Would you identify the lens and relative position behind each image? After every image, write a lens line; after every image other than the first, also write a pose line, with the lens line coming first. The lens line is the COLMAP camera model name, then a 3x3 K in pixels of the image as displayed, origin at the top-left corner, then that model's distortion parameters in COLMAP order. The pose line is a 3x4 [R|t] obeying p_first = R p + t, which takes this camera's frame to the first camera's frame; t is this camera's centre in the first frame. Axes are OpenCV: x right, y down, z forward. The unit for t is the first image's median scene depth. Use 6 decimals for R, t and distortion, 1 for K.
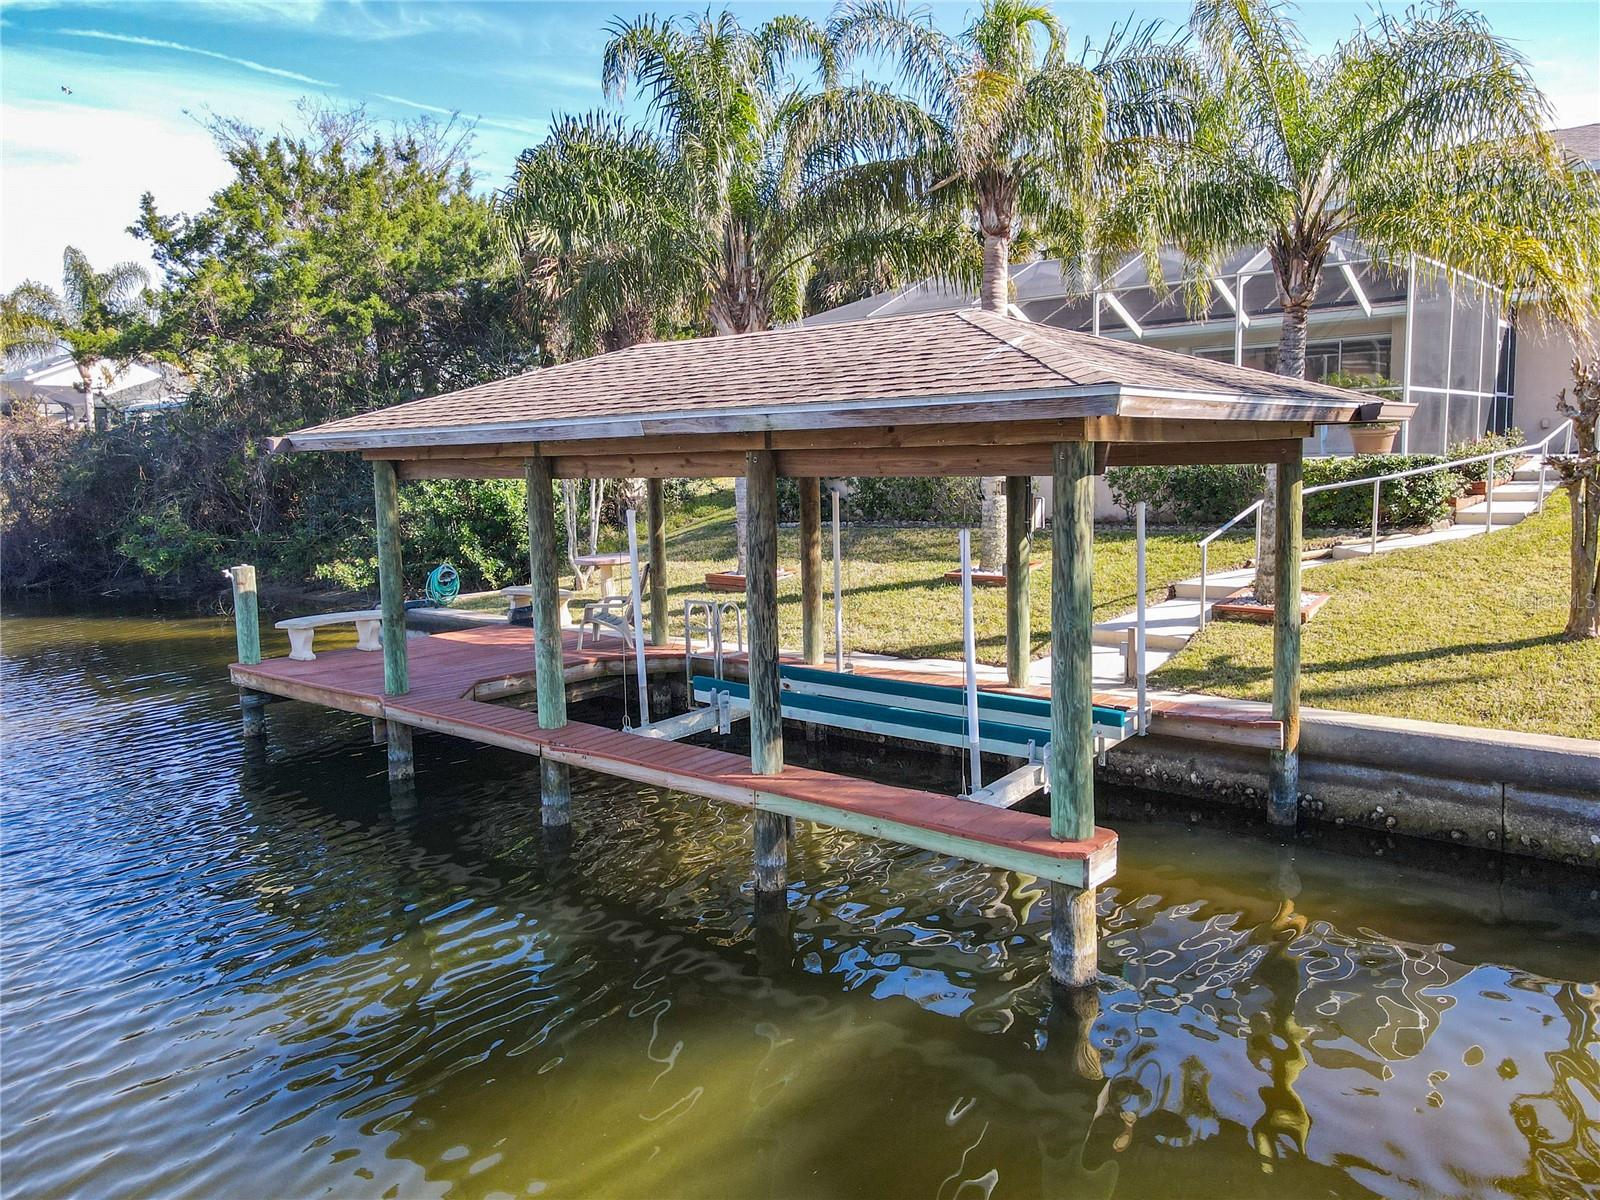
lens RADIAL K [[1138.2, 0, 814.7], [0, 1138.2, 561.5], [0, 0, 1]] dist [0.022330, 0.005810]
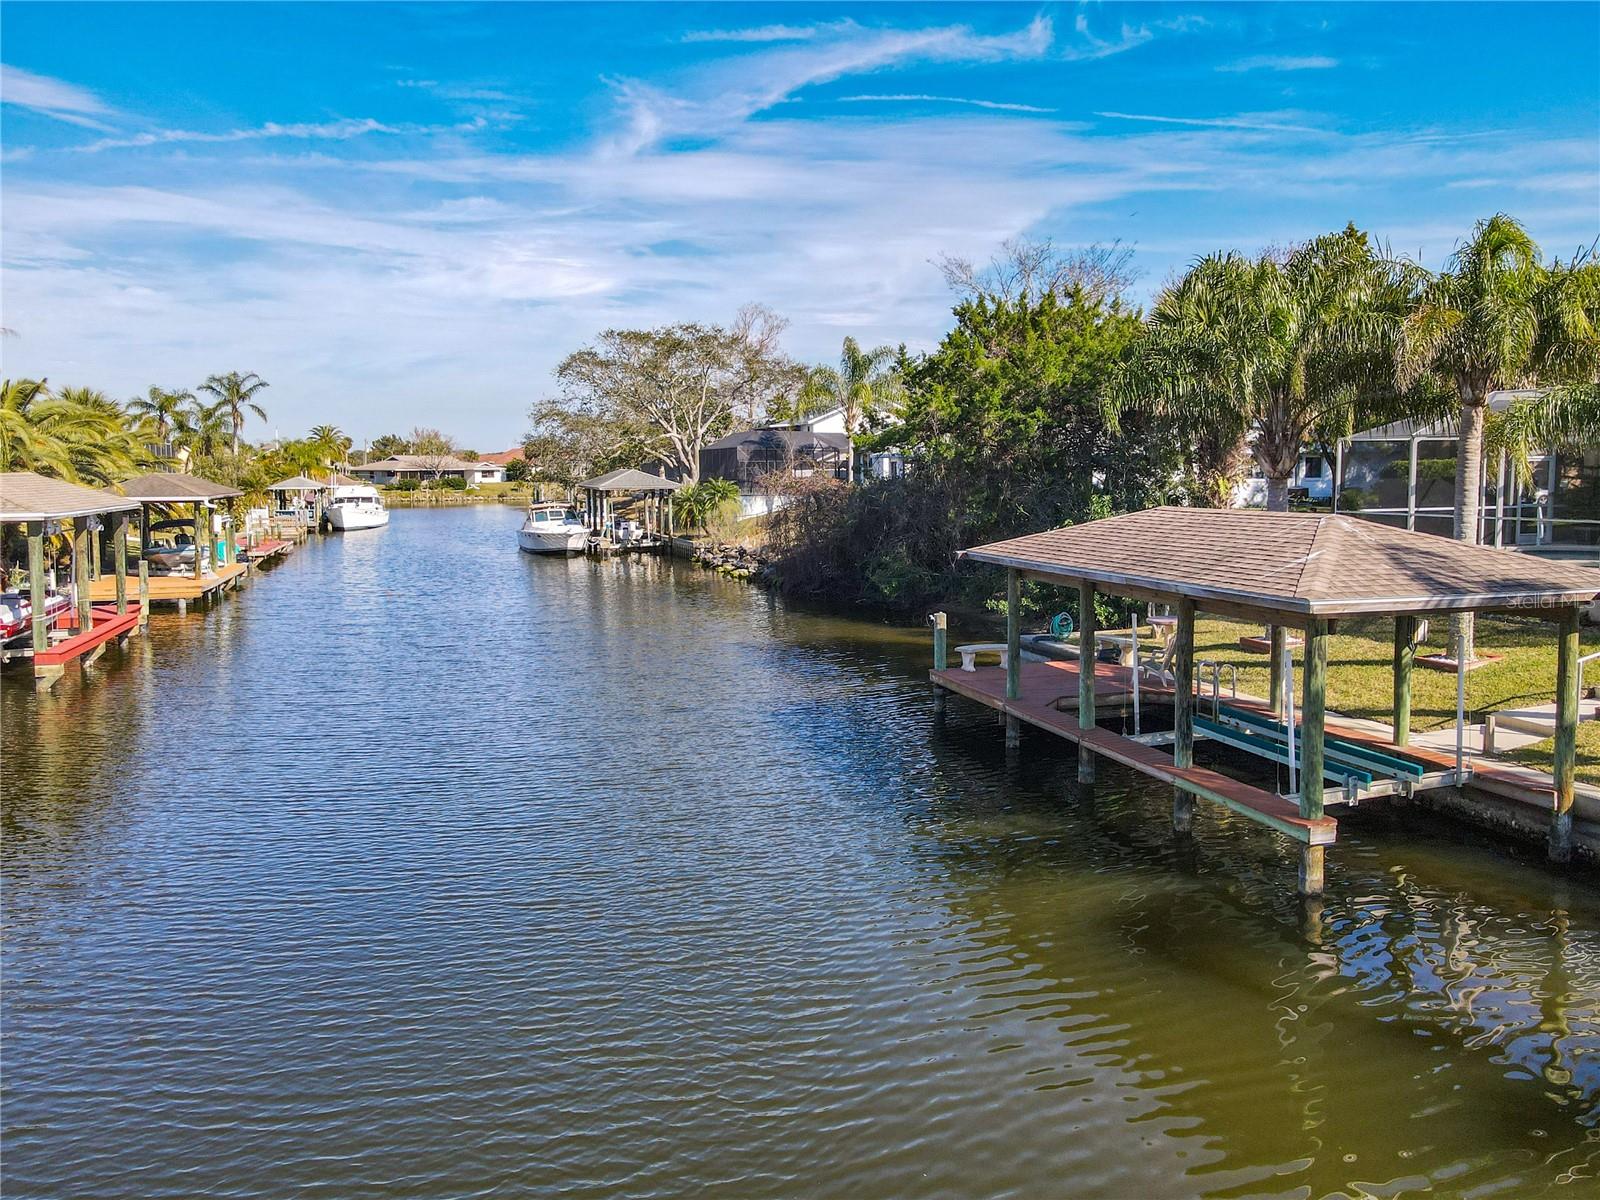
lens RADIAL K [[1227.5, 0, 795.1], [0, 1227.5, 593.5], [0, 0, 1]] dist [-0.001004, 0.012299]
pose [[0.831071, 0.074763, -0.551118, 0.295168], [-0.057772, 0.997168, 0.048155, -0.089978], [0.553158, -0.008181, 0.833036, -0.580338]]
